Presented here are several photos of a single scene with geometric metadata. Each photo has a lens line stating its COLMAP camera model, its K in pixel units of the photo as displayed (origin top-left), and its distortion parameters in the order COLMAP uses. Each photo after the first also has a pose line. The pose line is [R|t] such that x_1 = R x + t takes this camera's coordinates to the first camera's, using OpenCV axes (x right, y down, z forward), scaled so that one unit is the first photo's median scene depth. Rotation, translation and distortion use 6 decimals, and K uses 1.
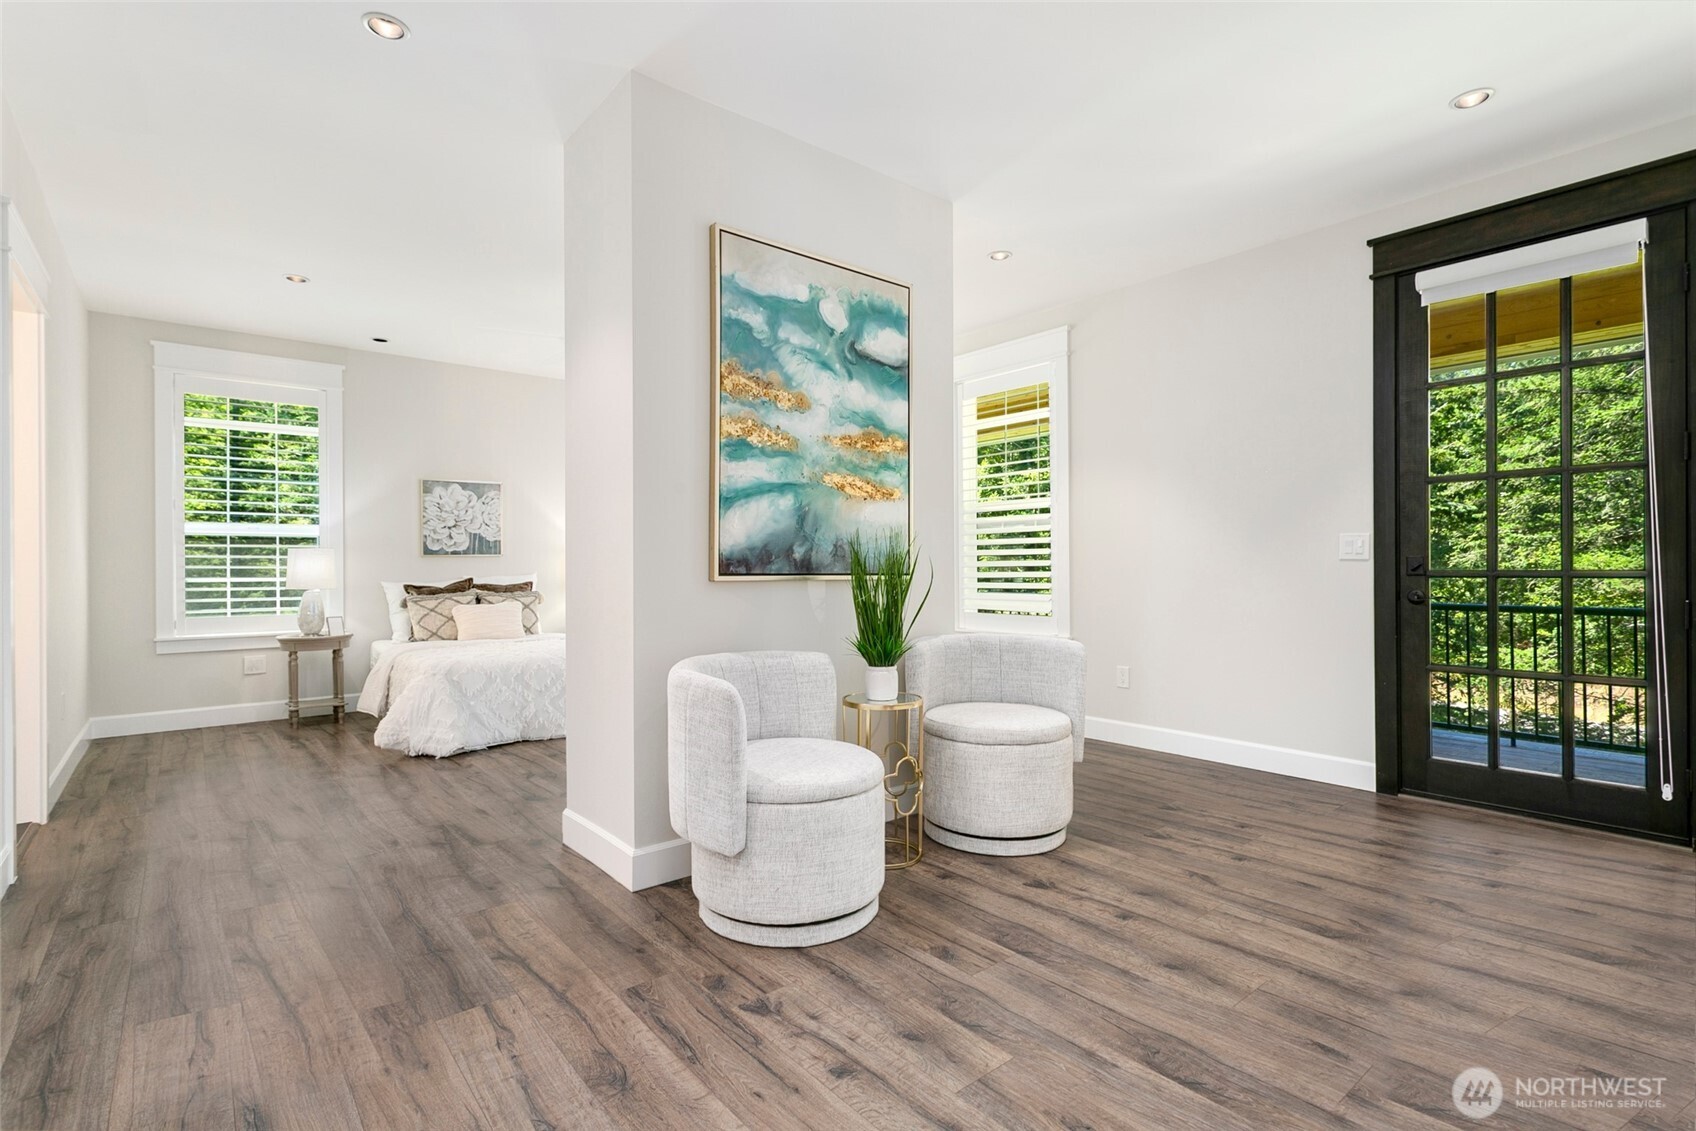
lens RADIAL K [[816.0, 0, 838.2], [0, 816.0, 576.1], [0, 0, 1]] dist [0.001539, 0.001133]
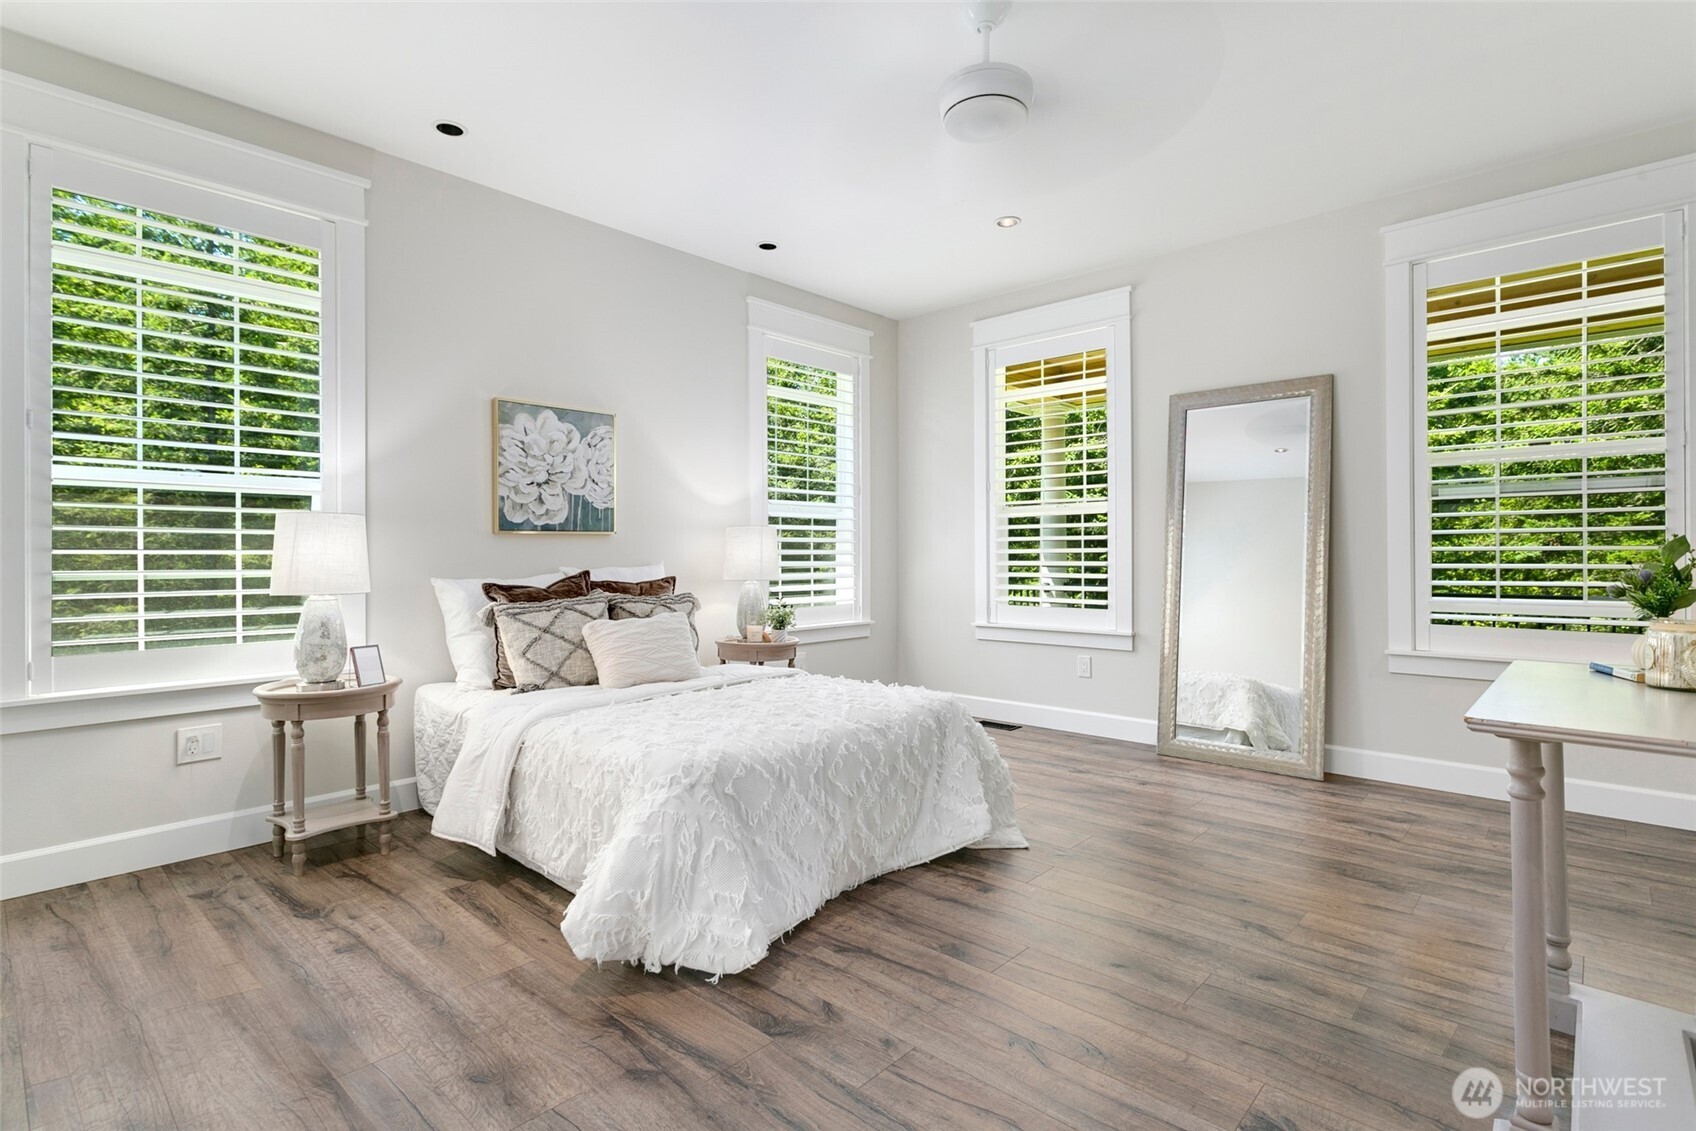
lens RADIAL K [[816.0, 0, 844.6], [0, 816.0, 559.8], [0, 0, 1]] dist [0.001539, 0.001133]
pose [[0.988144, 0.004195, 0.153472, -0.350449], [-0.002966, 0.999962, -0.008235, -0.001486], [-0.153501, 0.007682, 0.988119, 0.391744]]
